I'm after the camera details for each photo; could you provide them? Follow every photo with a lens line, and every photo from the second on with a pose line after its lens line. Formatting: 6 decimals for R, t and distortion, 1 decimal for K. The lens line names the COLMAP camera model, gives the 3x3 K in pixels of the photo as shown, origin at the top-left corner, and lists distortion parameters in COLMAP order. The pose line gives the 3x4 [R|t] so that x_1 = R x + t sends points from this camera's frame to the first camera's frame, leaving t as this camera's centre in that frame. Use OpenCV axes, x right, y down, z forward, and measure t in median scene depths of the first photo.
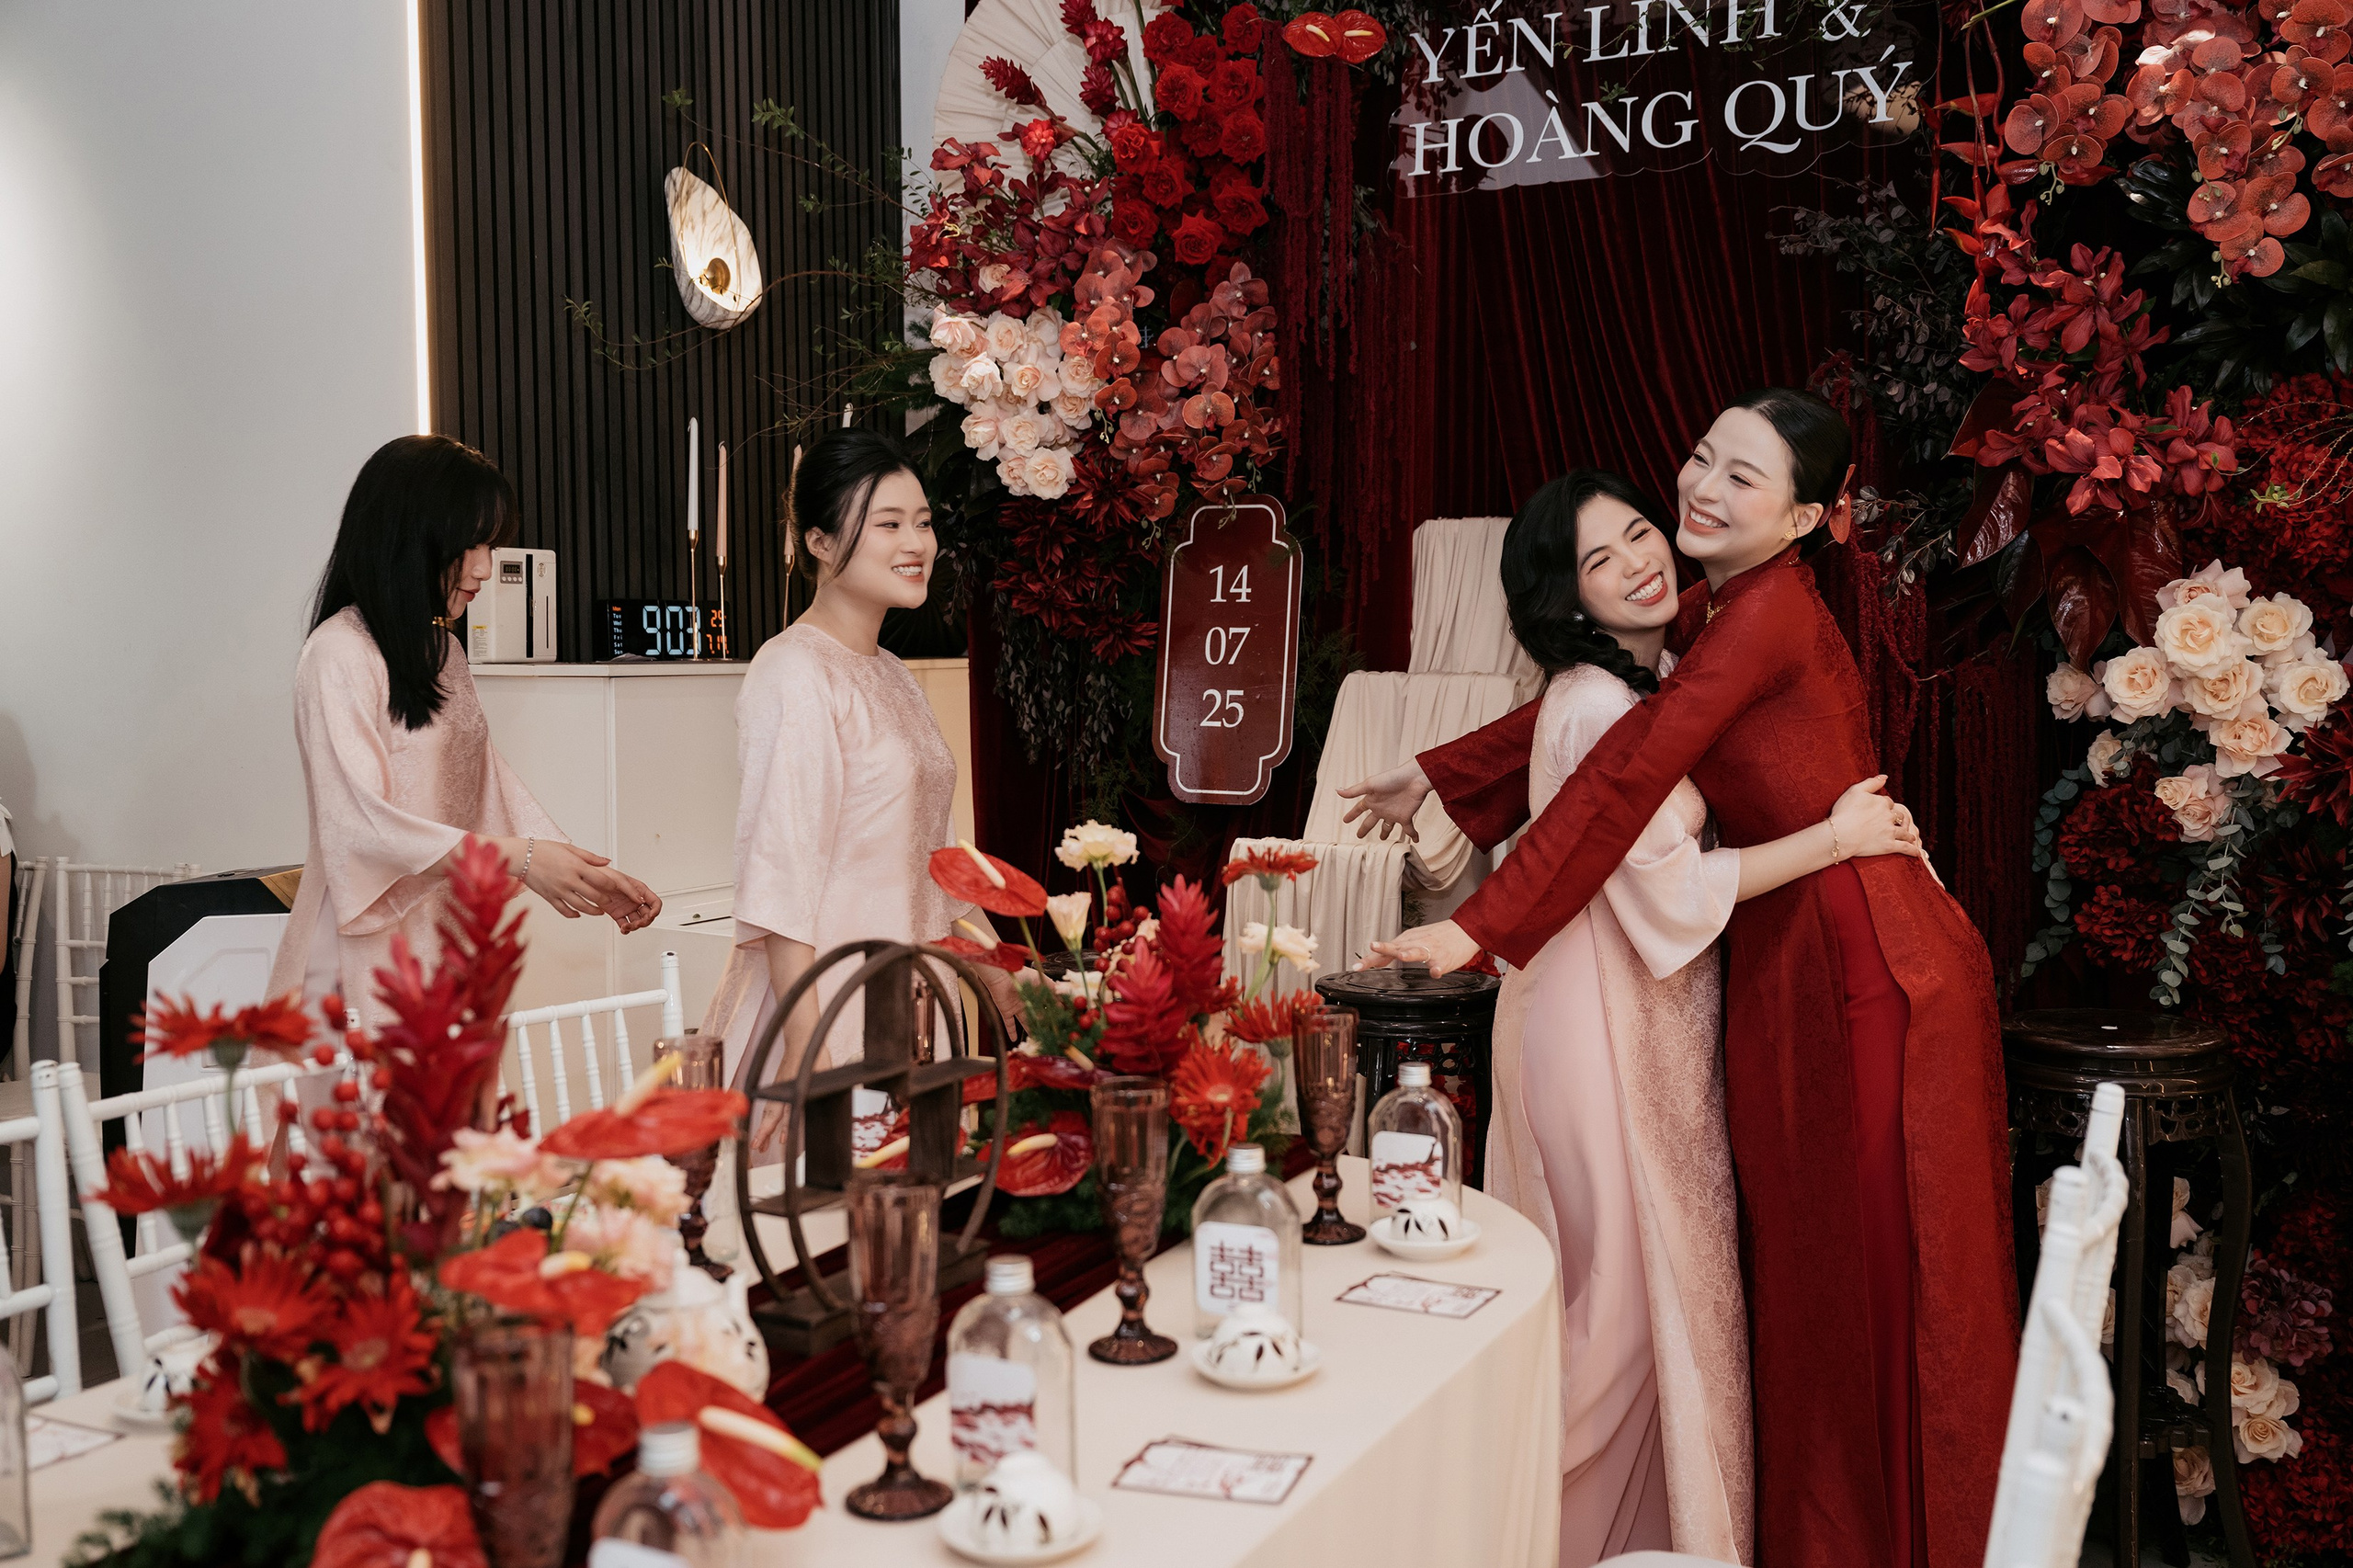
lens RADIAL K [[2234.8, 0, 1173.4], [0, 2234.8, 767.9], [0, 0, 1]] dist [0.001055, 0.000000]
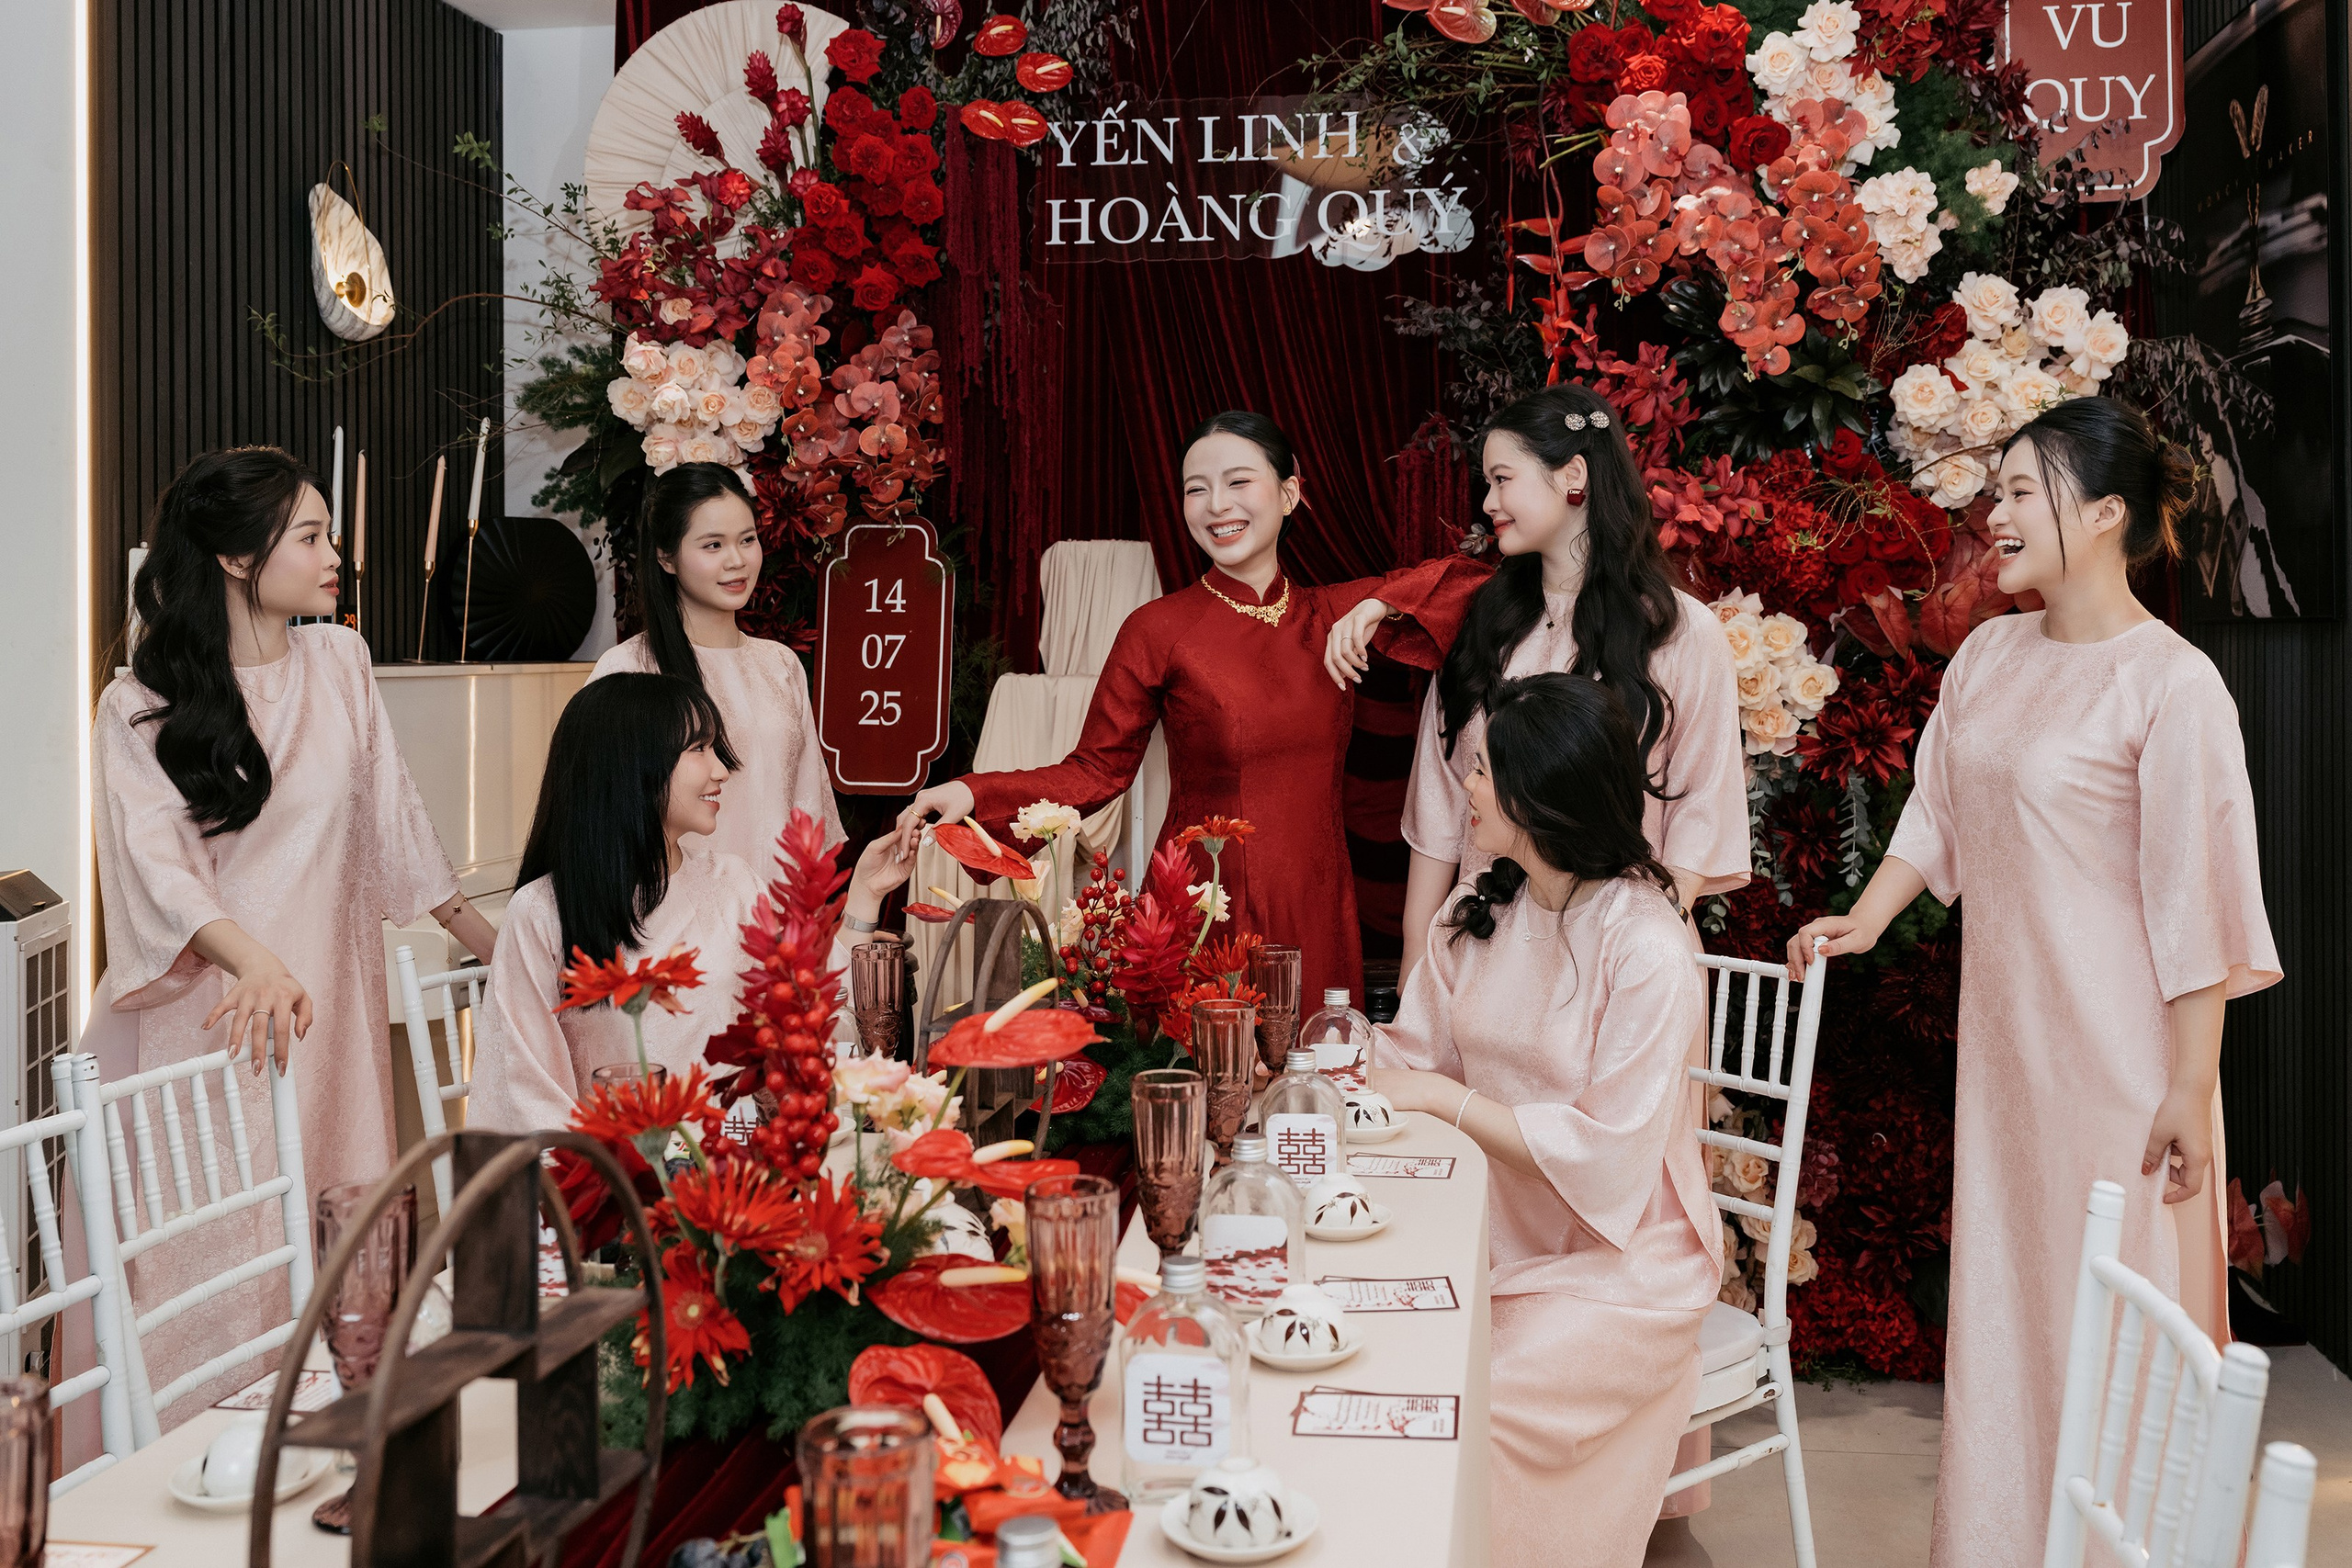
lens RADIAL K [[2126.8, 0, 1237.3], [0, 2126.8, 627.5], [0, 0, 1]] dist [0.001403, -0.013870]
pose [[0.943201, 0.006346, 0.332161, -0.204529], [0.015505, 0.997887, -0.063094, 0.003845], [-0.331860, 0.064660, 0.941110, -0.062623]]
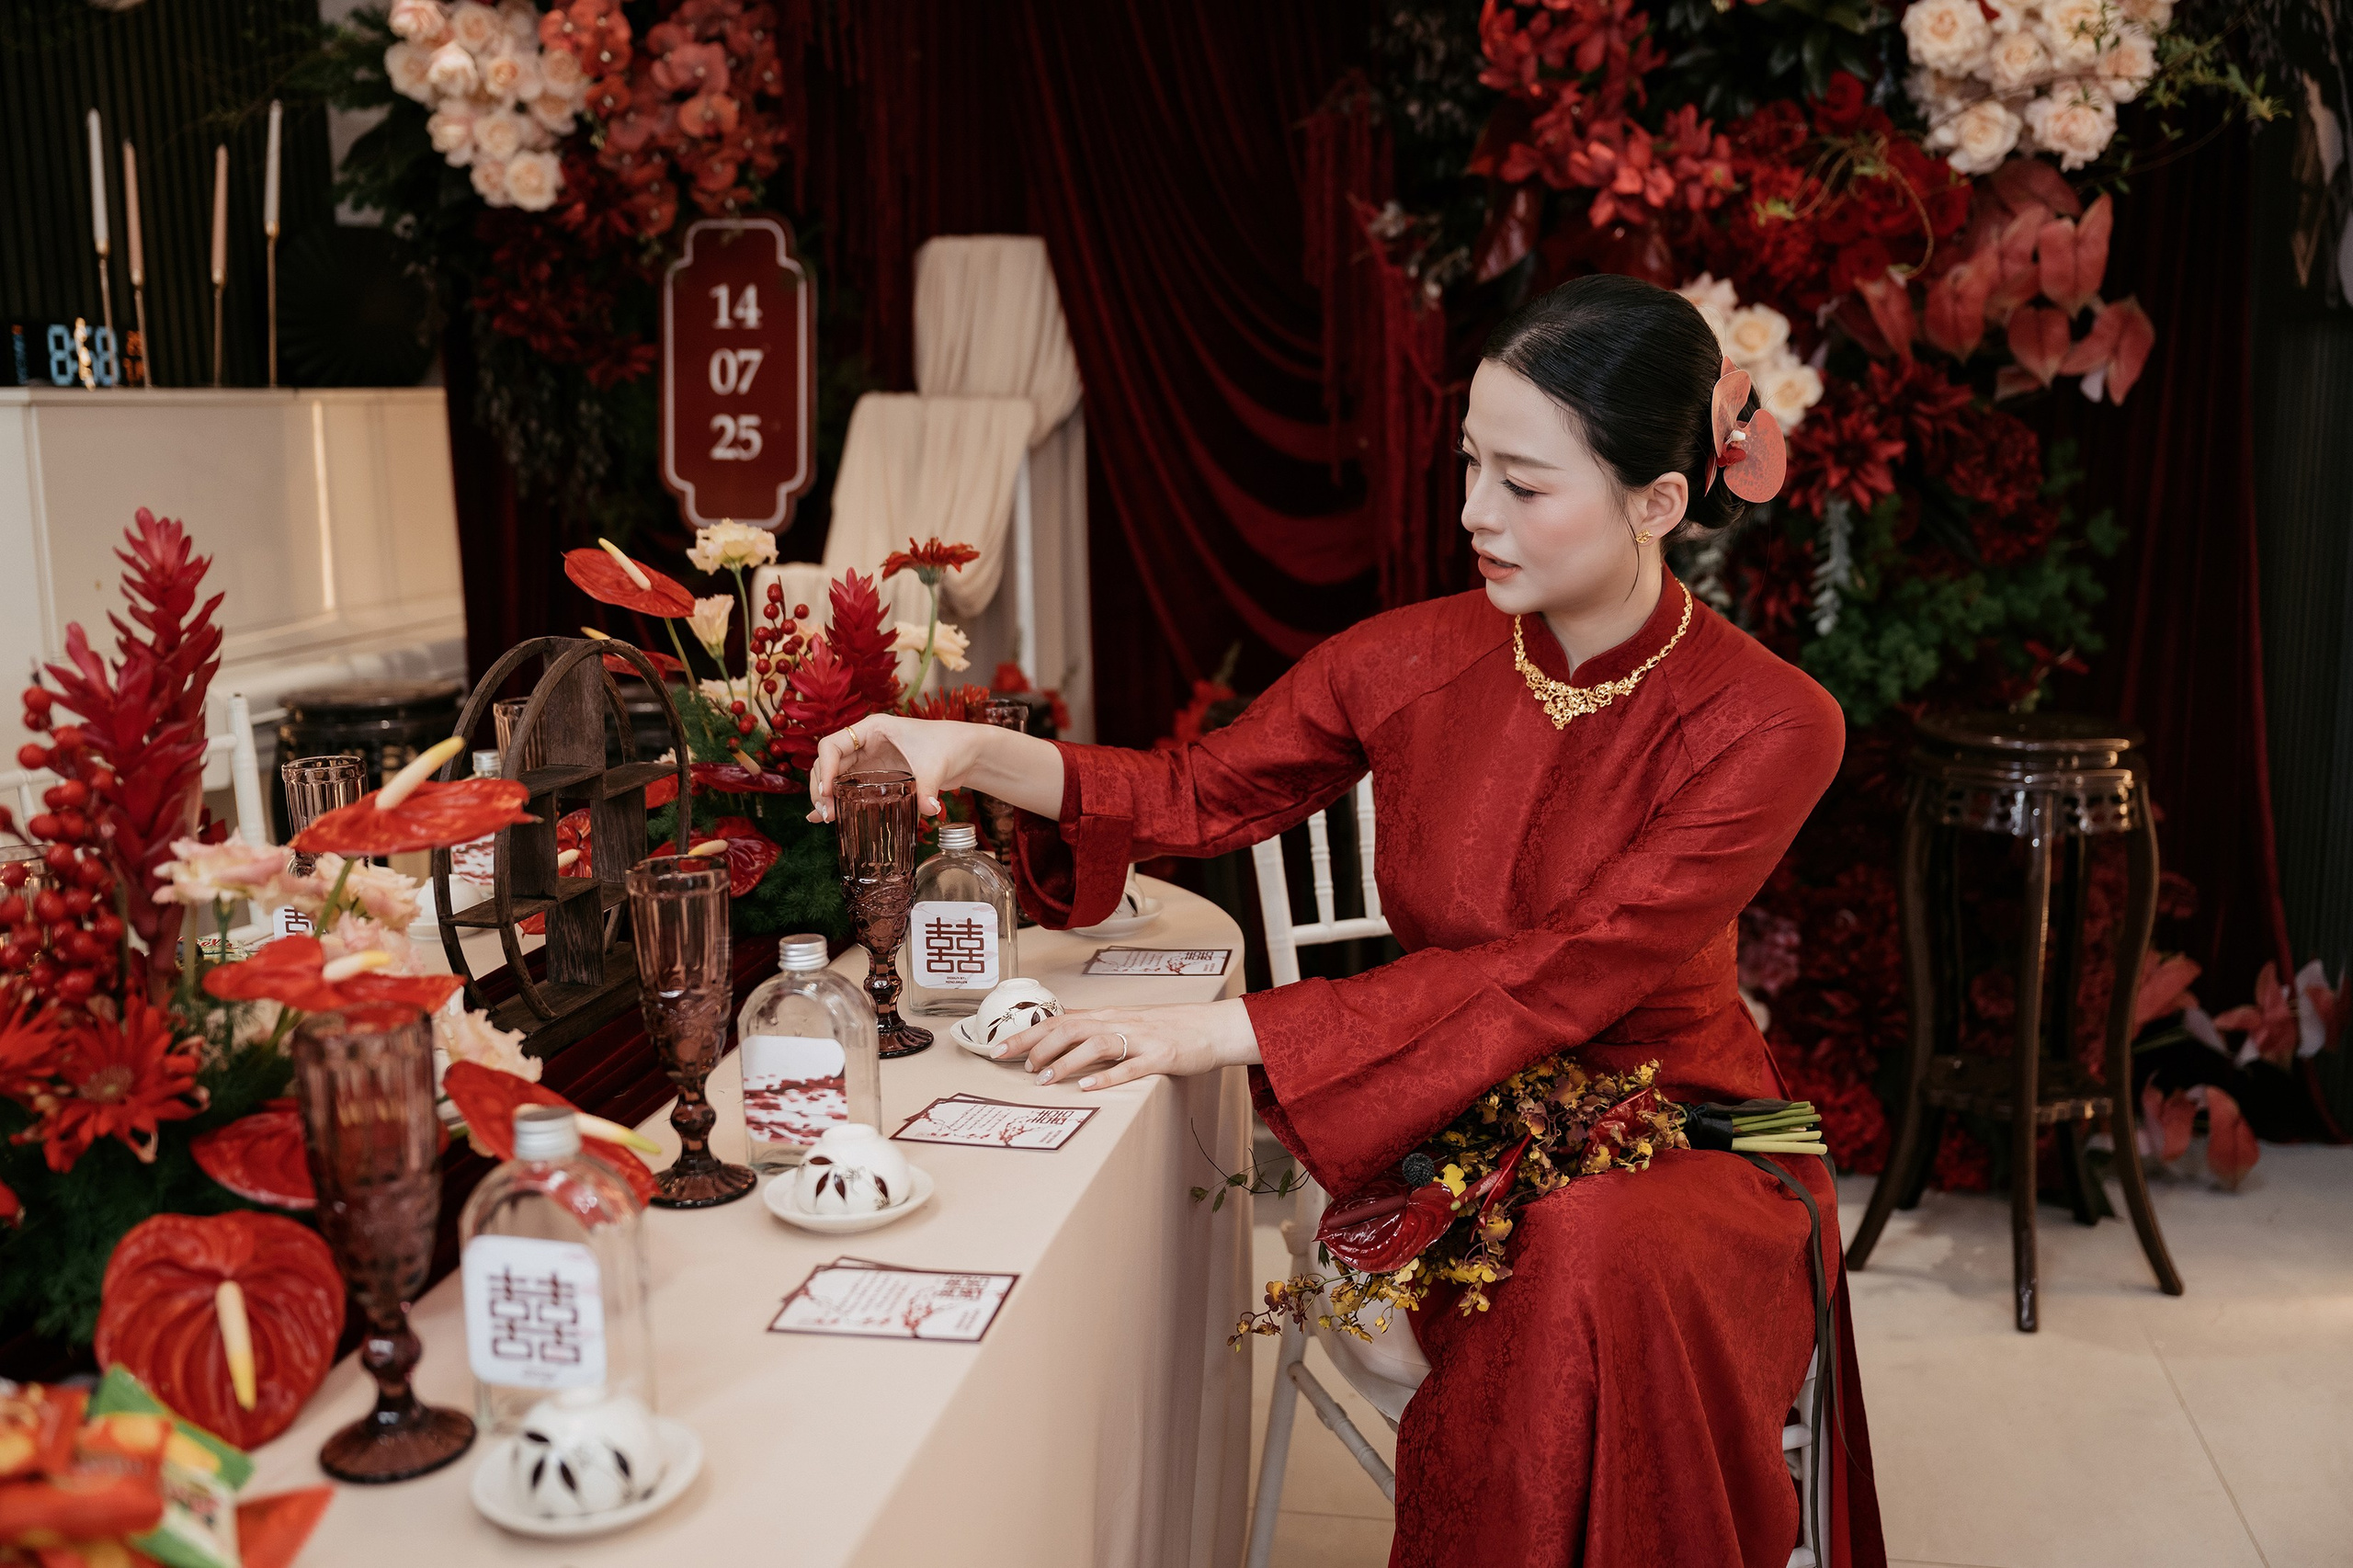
lens RADIAL K [[2234.8, 0, 1198.8], [0, 2234.8, 772.8], [0, 0, 1]] dist [0.001055, 0.000000]
pose [[0.959633, -0.052107, 0.276387, -0.073505], [0.022071, 0.993610, 0.110691, 0.019566], [-0.280388, -0.100123, 0.954651, 0.014601]]
